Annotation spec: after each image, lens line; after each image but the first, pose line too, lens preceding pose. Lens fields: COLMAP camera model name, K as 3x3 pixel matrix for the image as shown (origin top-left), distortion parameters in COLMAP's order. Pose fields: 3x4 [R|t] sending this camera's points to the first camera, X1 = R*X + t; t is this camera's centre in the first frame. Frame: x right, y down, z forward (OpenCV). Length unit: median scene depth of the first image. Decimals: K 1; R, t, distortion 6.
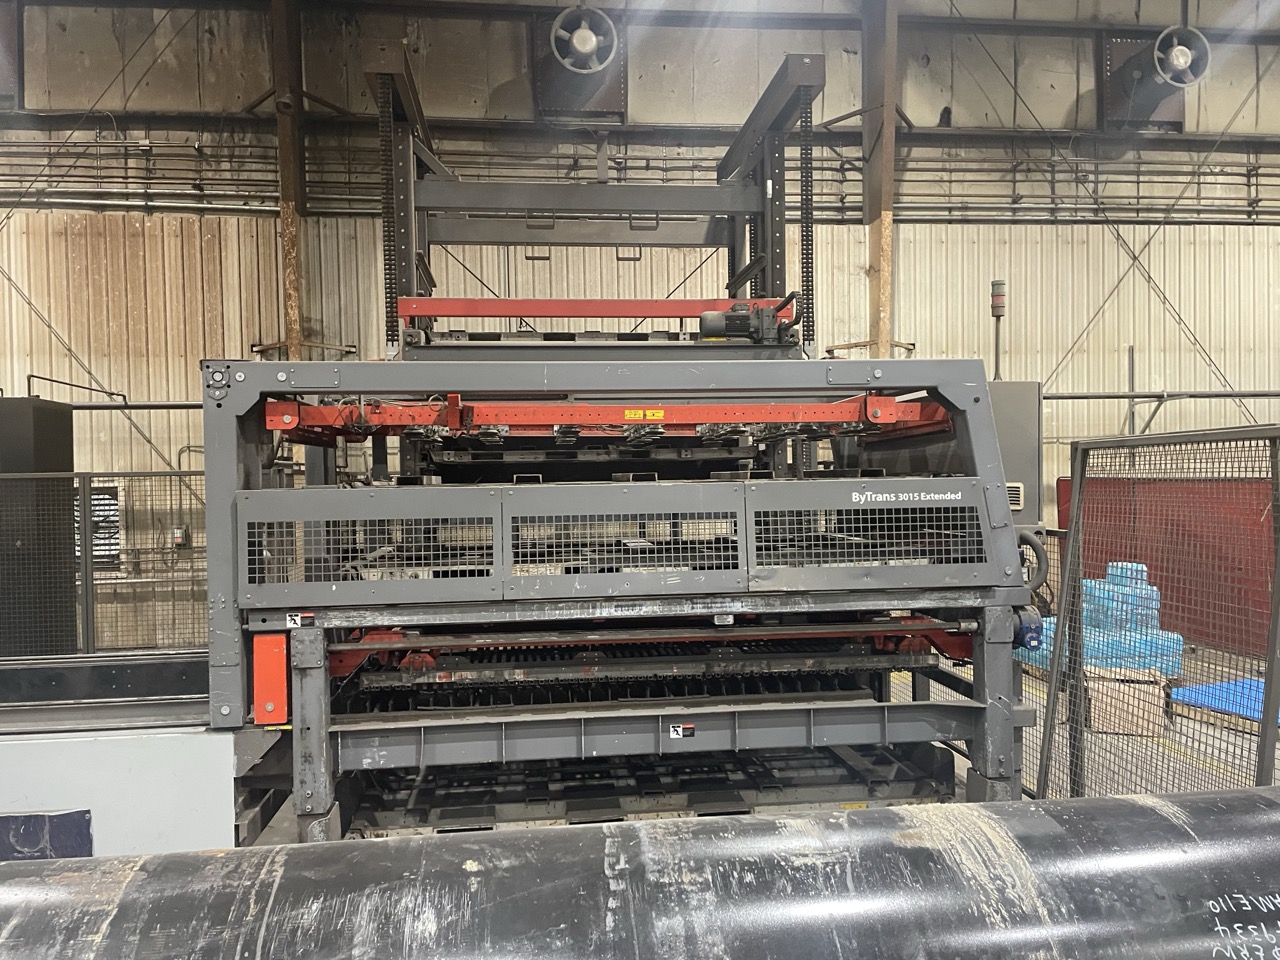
lens RADIAL K [[963.0, 0, 631.1], [0, 963.0, 490.9], [0, 0, 1]] dist [0.095898, -0.120203]
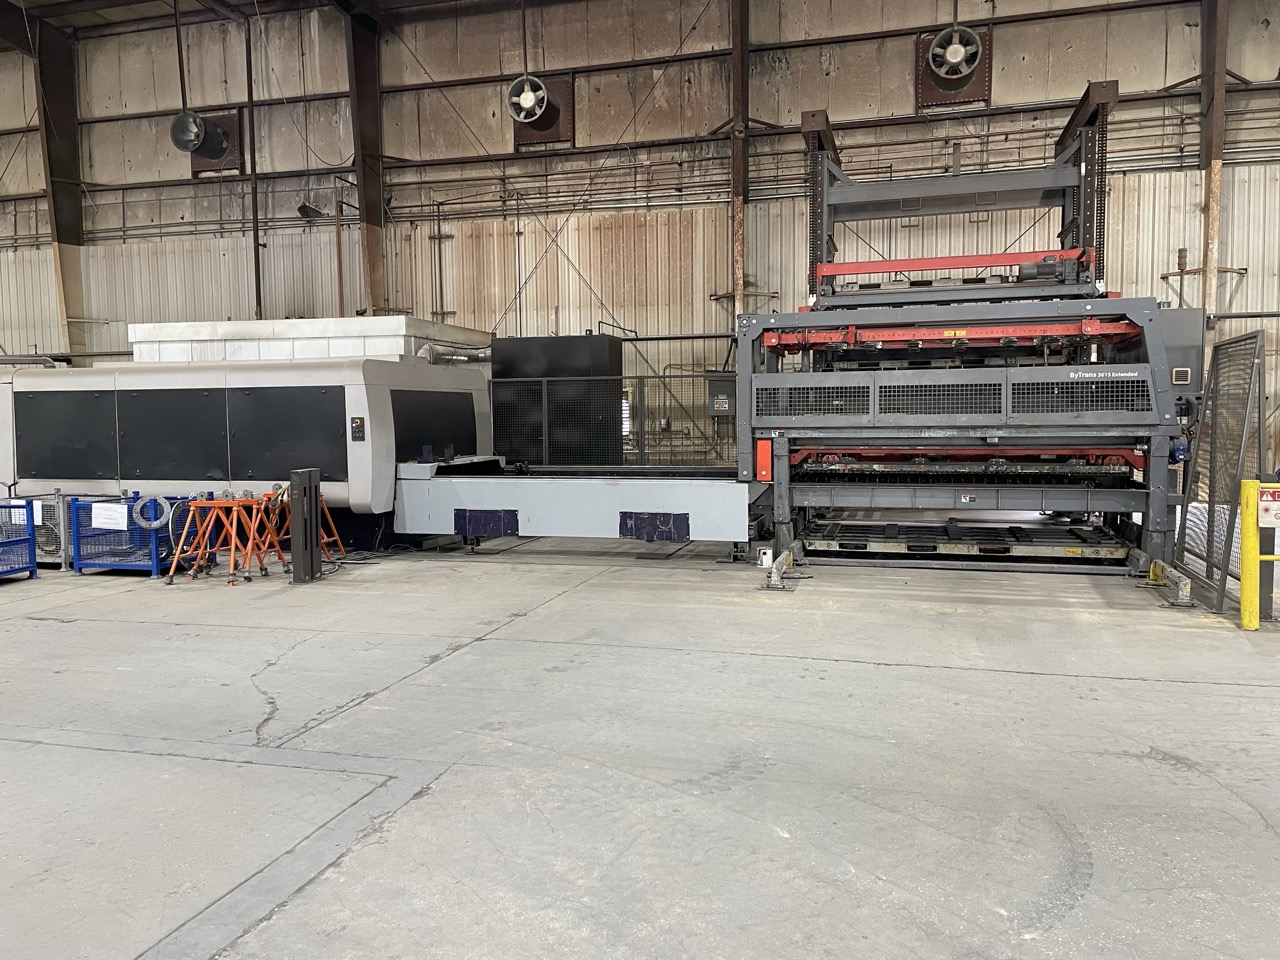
lens RADIAL K [[963.0, 0, 634.6], [0, 963.0, 470.9], [0, 0, 1]] dist [0.095898, -0.120203]
pose [[0.925985, 0.030646, -0.376313, 0.066061], [-0.010587, 0.998416, 0.055257, 0.037596], [0.377411, -0.047183, 0.924843, -0.418068]]
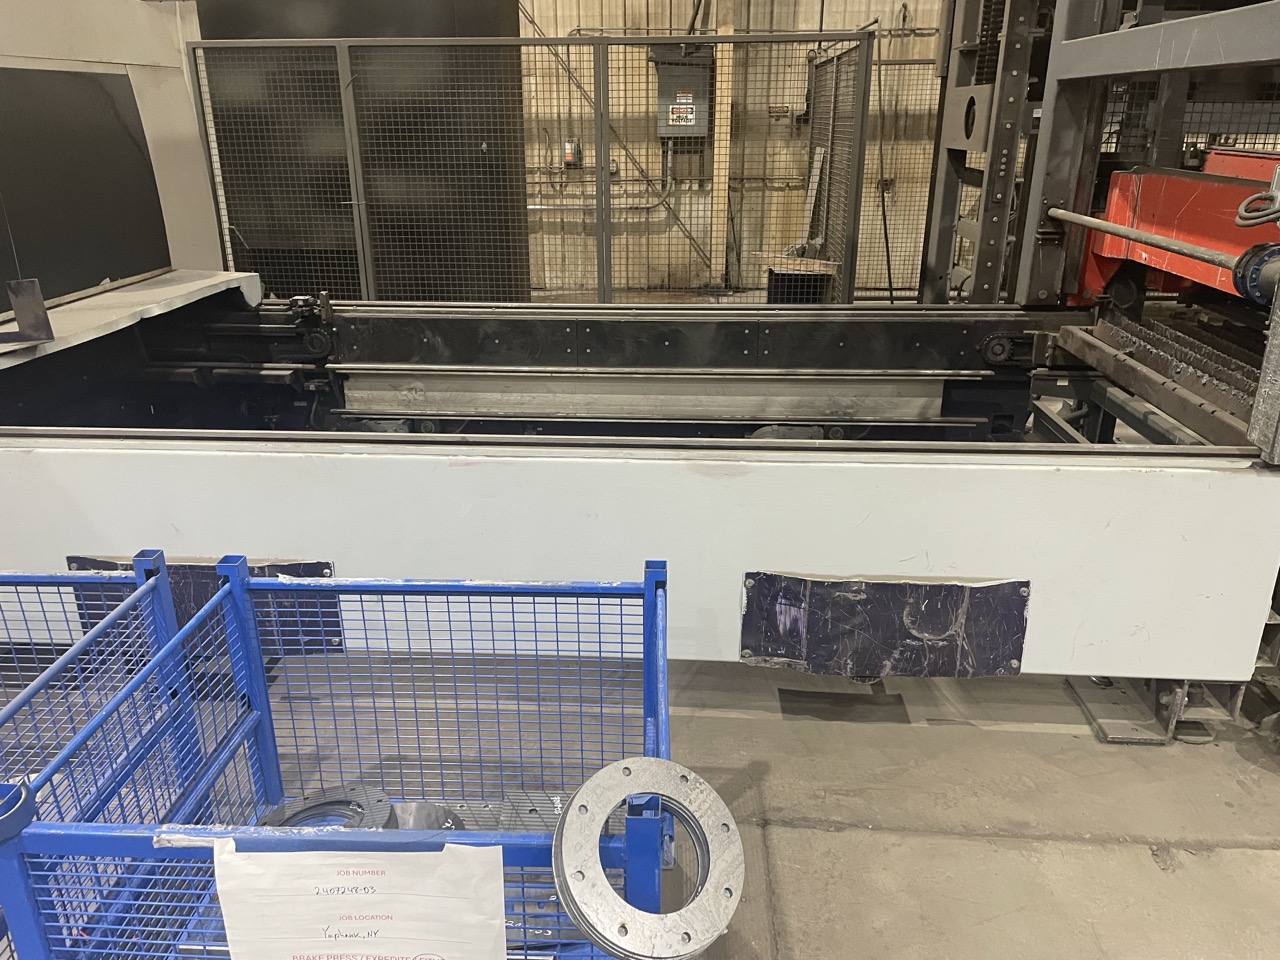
lens RADIAL K [[963.0, 0, 632.0], [0, 963.0, 488.5], [0, 0, 1]] dist [0.095898, -0.120203]
pose [[0.983926, 0.075845, -0.161670, -0.256572], [-0.015123, 0.937462, 0.347758, 0.026262], [0.177935, -0.339723, 0.923541, 0.159468]]
